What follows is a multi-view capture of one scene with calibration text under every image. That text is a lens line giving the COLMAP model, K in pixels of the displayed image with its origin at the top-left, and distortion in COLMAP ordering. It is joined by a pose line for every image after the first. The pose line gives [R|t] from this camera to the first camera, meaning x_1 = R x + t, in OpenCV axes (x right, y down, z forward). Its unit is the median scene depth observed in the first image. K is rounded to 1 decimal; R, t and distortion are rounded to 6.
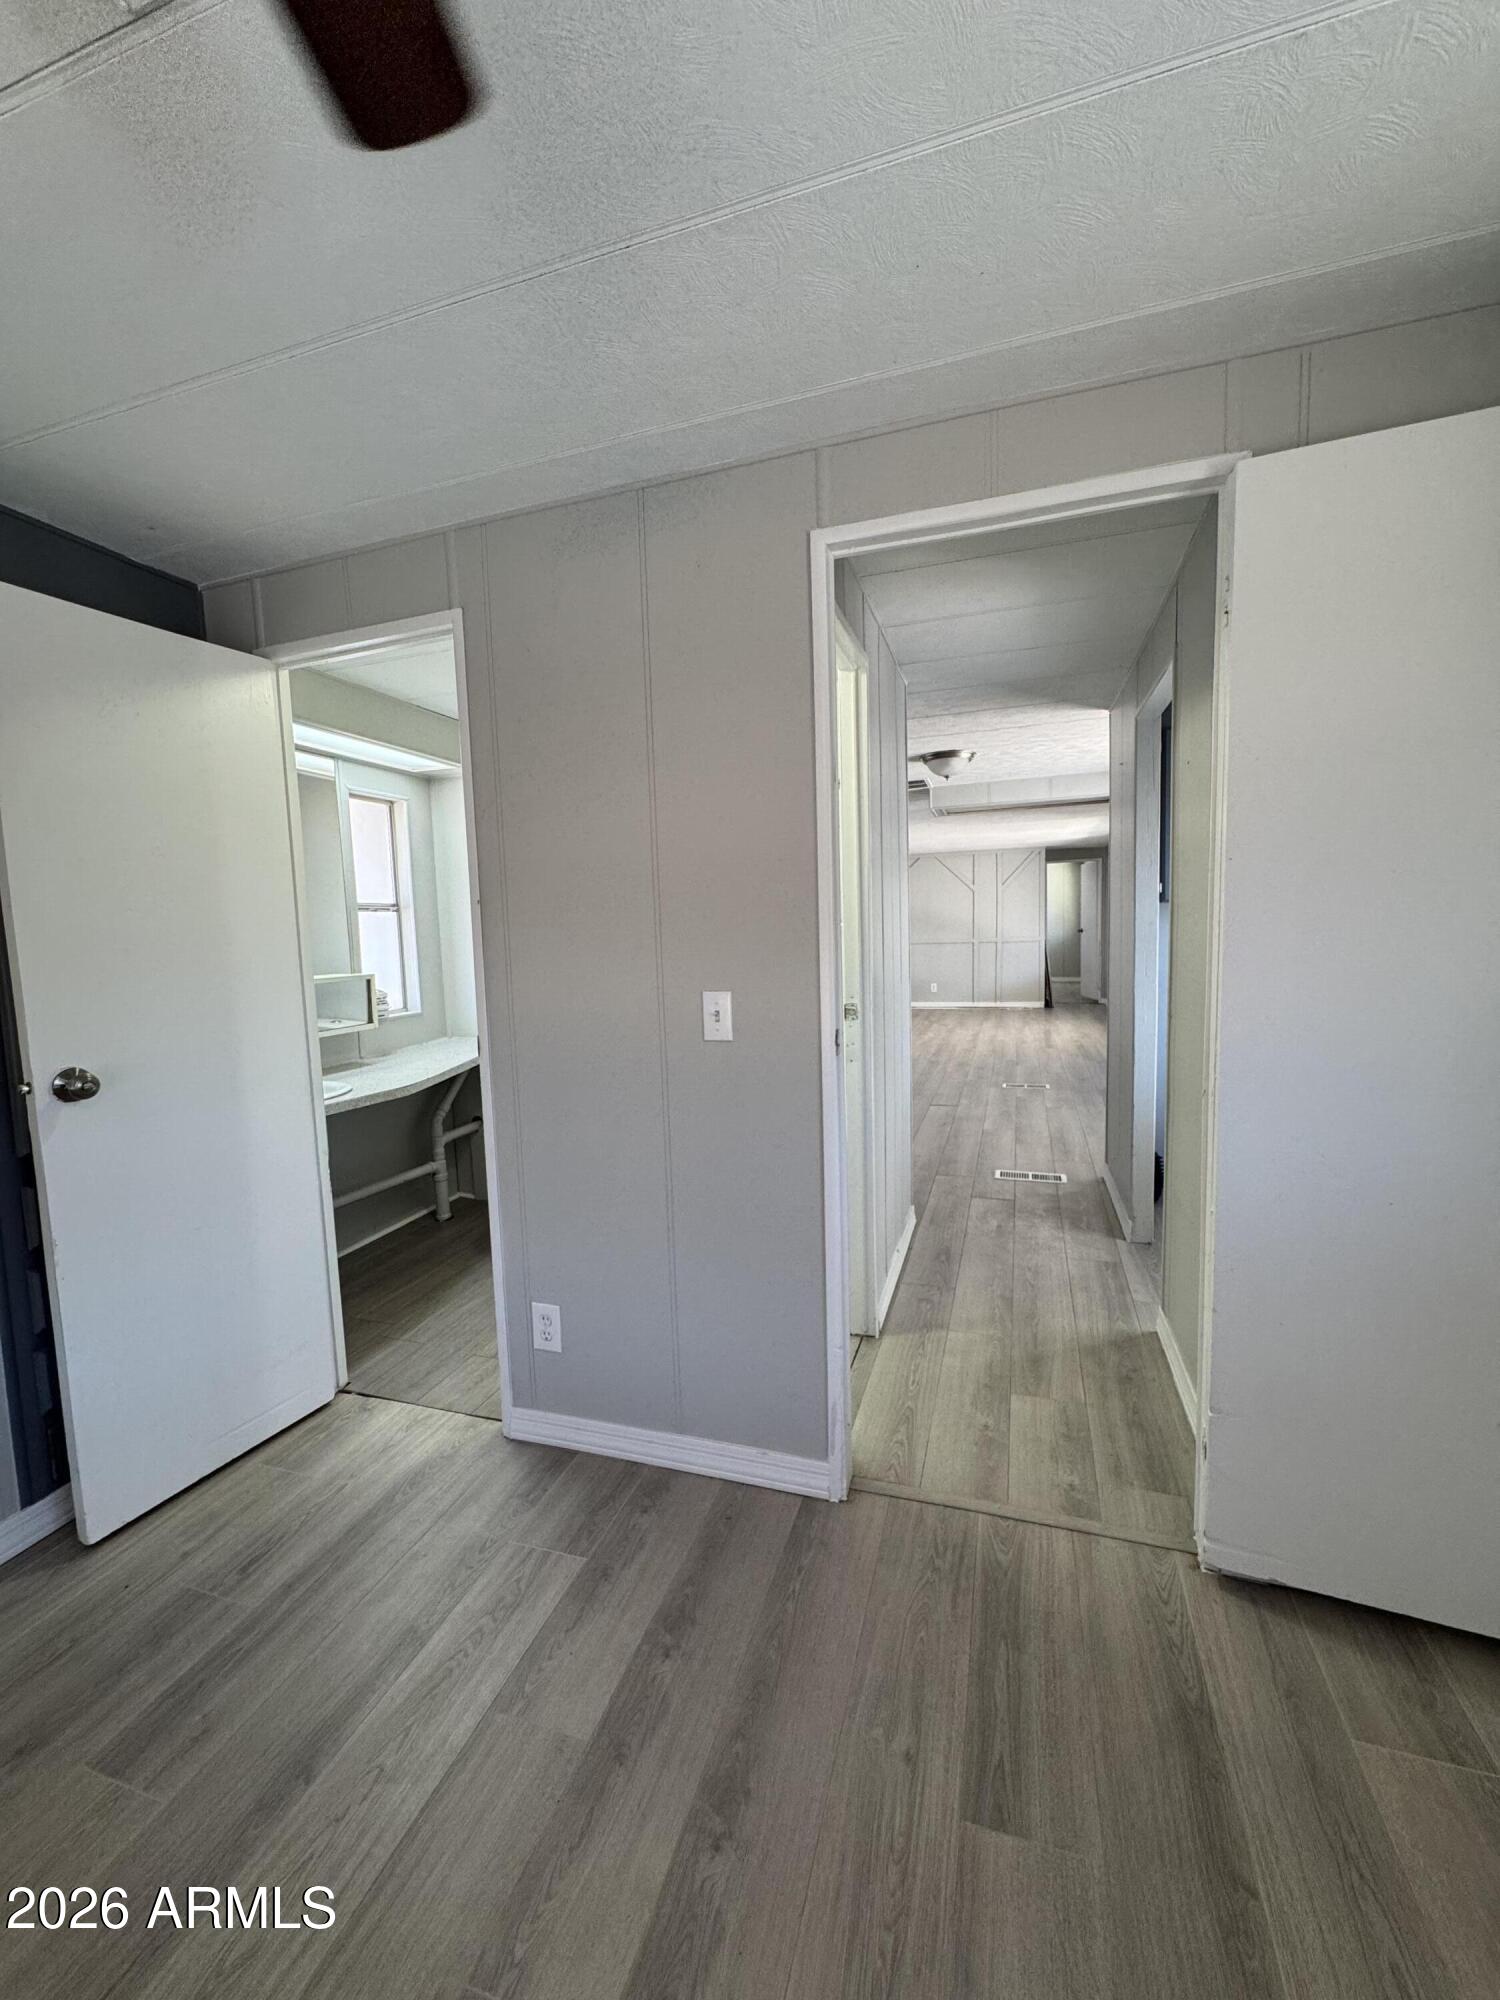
lens RADIAL K [[797.0, 0, 740.3], [0, 797.0, 1018.7], [0, 0, 1]] dist [-0.002797, 0.000257]
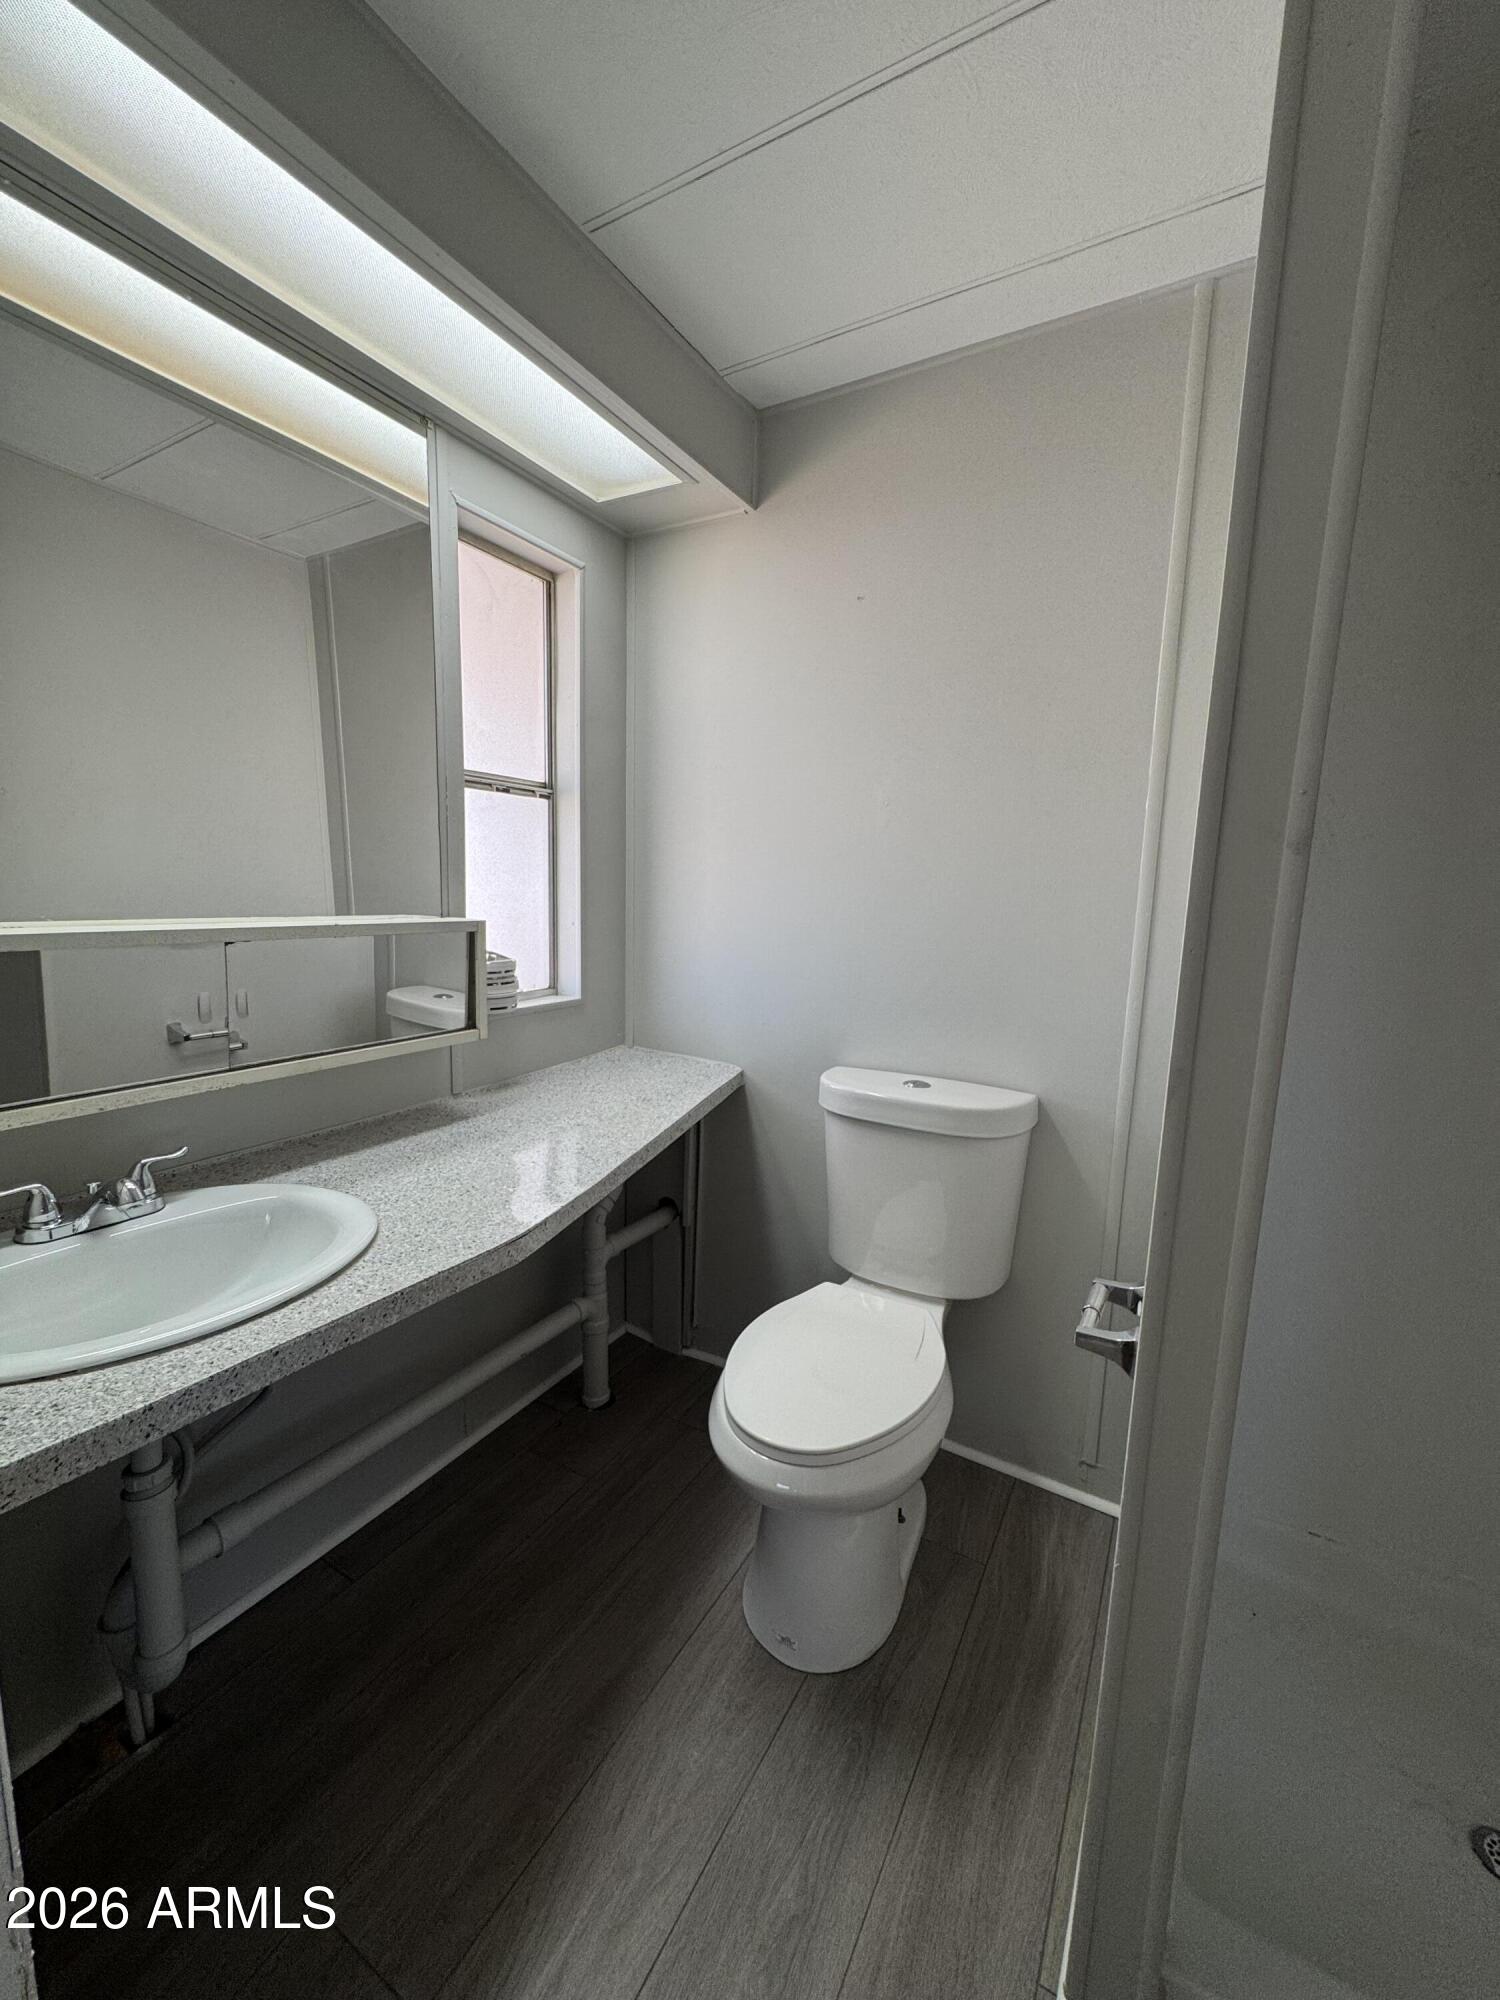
lens RADIAL K [[797.0, 0, 751.1], [0, 797.0, 997.1], [0, 0, 1]] dist [-0.002797, 0.000257]
pose [[0.978217, 0.081020, -0.191121, -0.200008], [-0.074400, 0.996361, 0.041579, -0.039661], [0.193794, -0.026454, 0.980685, 0.530031]]
